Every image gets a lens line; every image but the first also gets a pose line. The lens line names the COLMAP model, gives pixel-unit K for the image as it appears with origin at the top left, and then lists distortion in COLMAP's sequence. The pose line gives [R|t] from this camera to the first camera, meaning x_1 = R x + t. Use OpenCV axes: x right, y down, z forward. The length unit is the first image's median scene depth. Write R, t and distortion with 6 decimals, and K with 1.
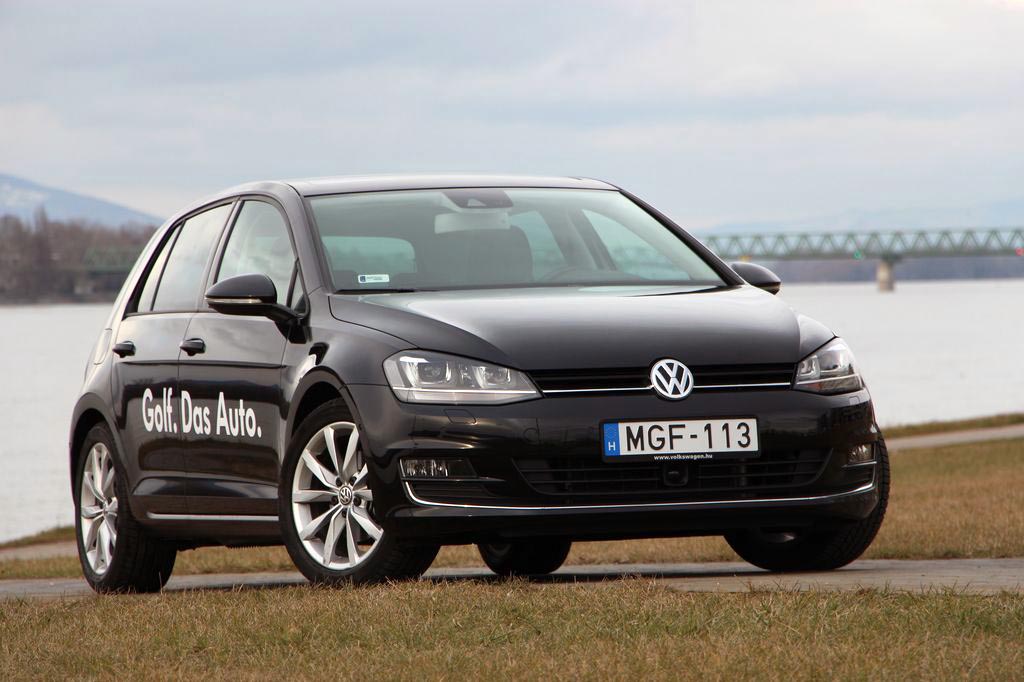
lens RADIAL K [[5916.3, 0, 516.7], [0, 5916.3, 335.9], [0, 0, 1]] dist [2.409051, 9.051628]
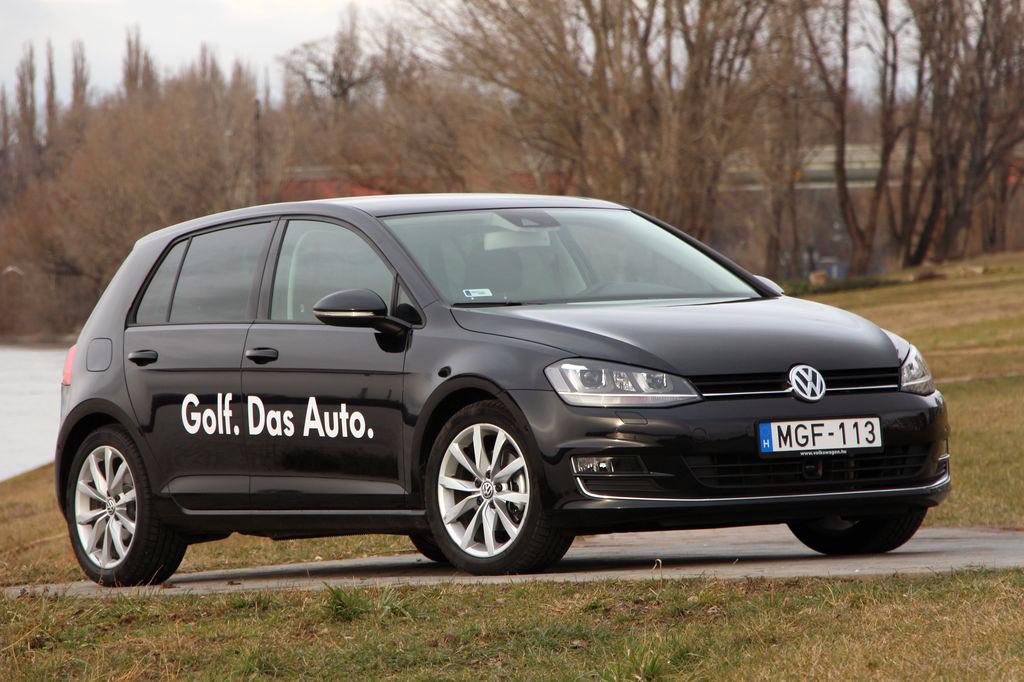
lens RADIAL K [[6281.8, 0, 510.6], [0, 6281.8, 341.0], [0, 0, 1]] dist [2.474973, -9.854275]
pose [[0.973590, -0.007034, 0.228194, -0.298599], [0.006211, 0.999971, 0.004325, -0.006040], [-0.228218, -0.002794, 0.973606, -0.142427]]
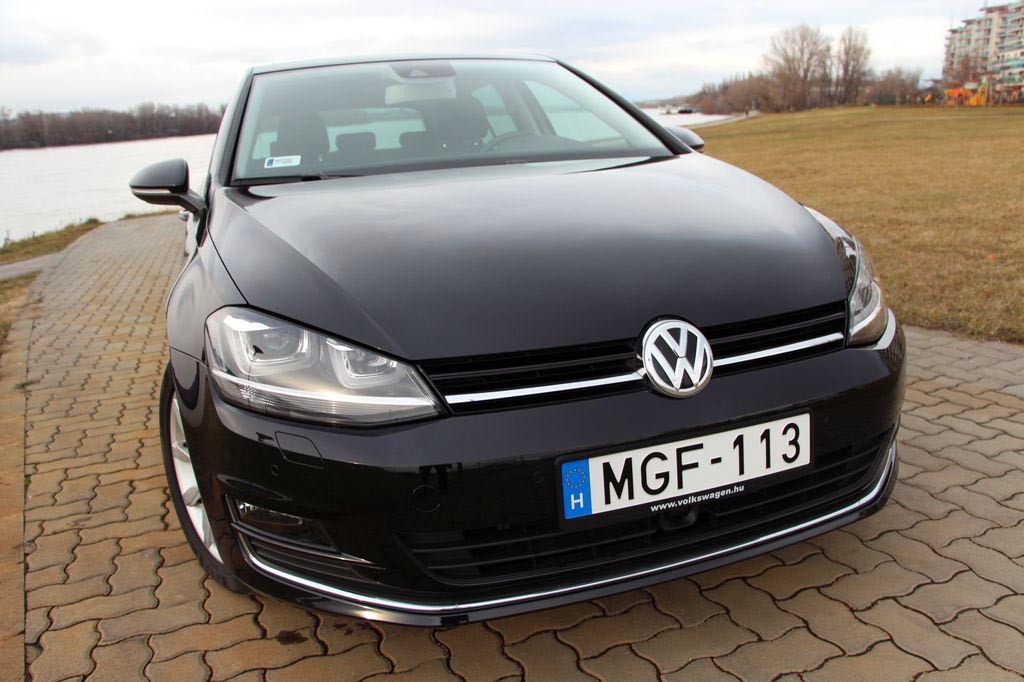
lens RADIAL K [[836.4, 0, 524.8], [0, 836.4, 356.7], [0, 0, 1]] dist [-0.140524, 0.007623]
pose [[0.999764, -0.021371, -0.003888, 0.011740], [0.021615, 0.960993, 0.275727, -0.015266], [-0.002156, -0.275746, 0.961228, 0.921868]]
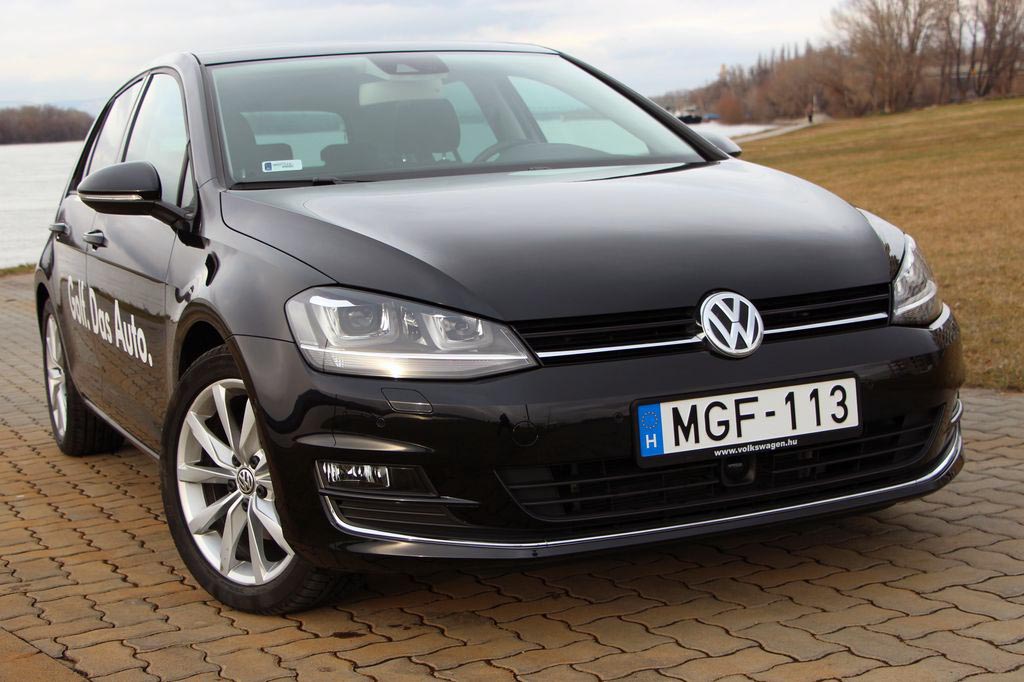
lens RADIAL K [[1569.2, 0, 481.4], [0, 1569.2, 380.2], [0, 0, 1]] dist [0.043071, 0.175635]
pose [[0.998025, -0.033118, 0.053383, -0.010445], [0.024541, 0.987768, 0.153986, -0.013682], [-0.057830, -0.152372, 0.986630, 0.830624]]
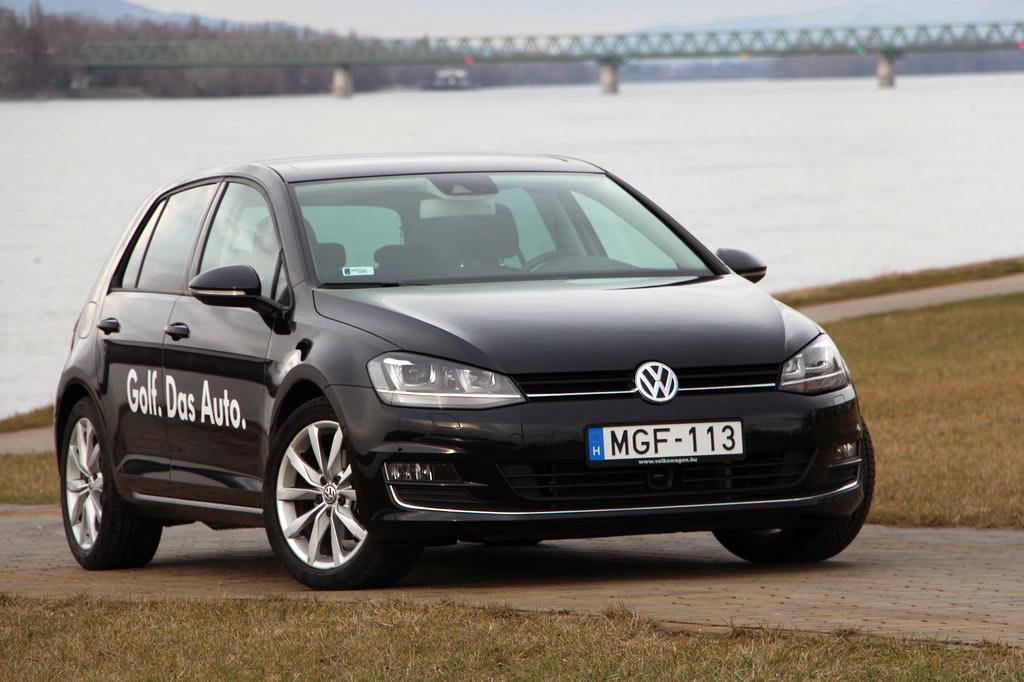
lens RADIAL K [[5916.3, 0, 516.7], [0, 5916.3, 335.9], [0, 0, 1]] dist [2.409051, 9.051628]
pose [[1.000000, -0.000383, 0.000233, 0.002400], [0.000375, 0.999413, 0.034265, -0.034639], [-0.000246, -0.034265, 0.999413, 0.003322]]
